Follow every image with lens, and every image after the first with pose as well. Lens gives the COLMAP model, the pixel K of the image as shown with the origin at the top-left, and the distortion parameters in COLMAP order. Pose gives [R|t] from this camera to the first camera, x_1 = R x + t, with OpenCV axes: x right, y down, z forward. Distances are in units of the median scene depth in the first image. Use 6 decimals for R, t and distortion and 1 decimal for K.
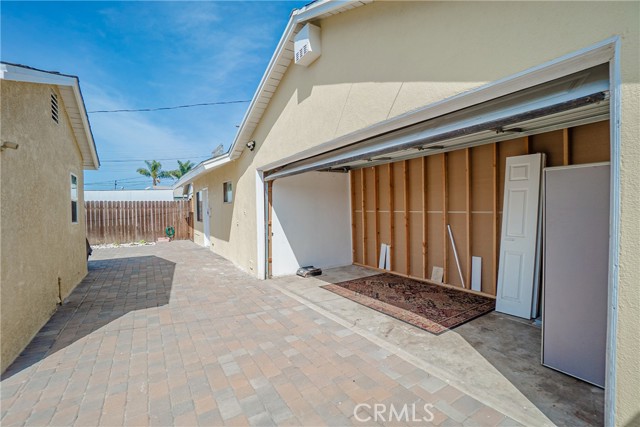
lens RADIAL K [[284.8, 0, 318.9], [0, 284.8, 216.7], [0, 0, 1]] dist [-0.063844, 0.022147]
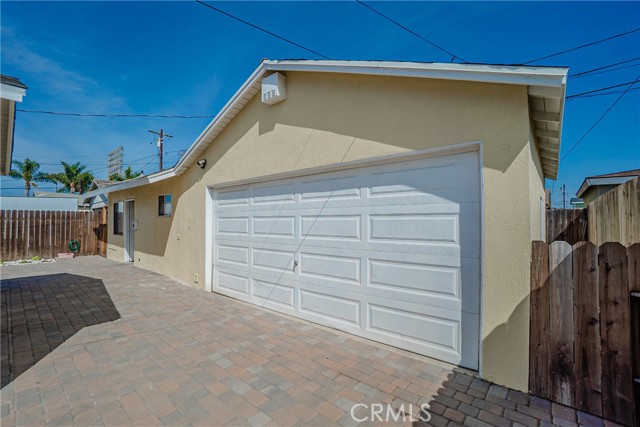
lens RADIAL K [[284.8, 0, 318.9], [0, 284.8, 216.7], [0, 0, 1]] dist [-0.063844, 0.022147]
pose [[0.954899, 0.020532, 0.296221, -0.128881], [-0.006775, 0.998853, -0.047395, -0.007771], [-0.296855, 0.043250, 0.953943, -0.115943]]
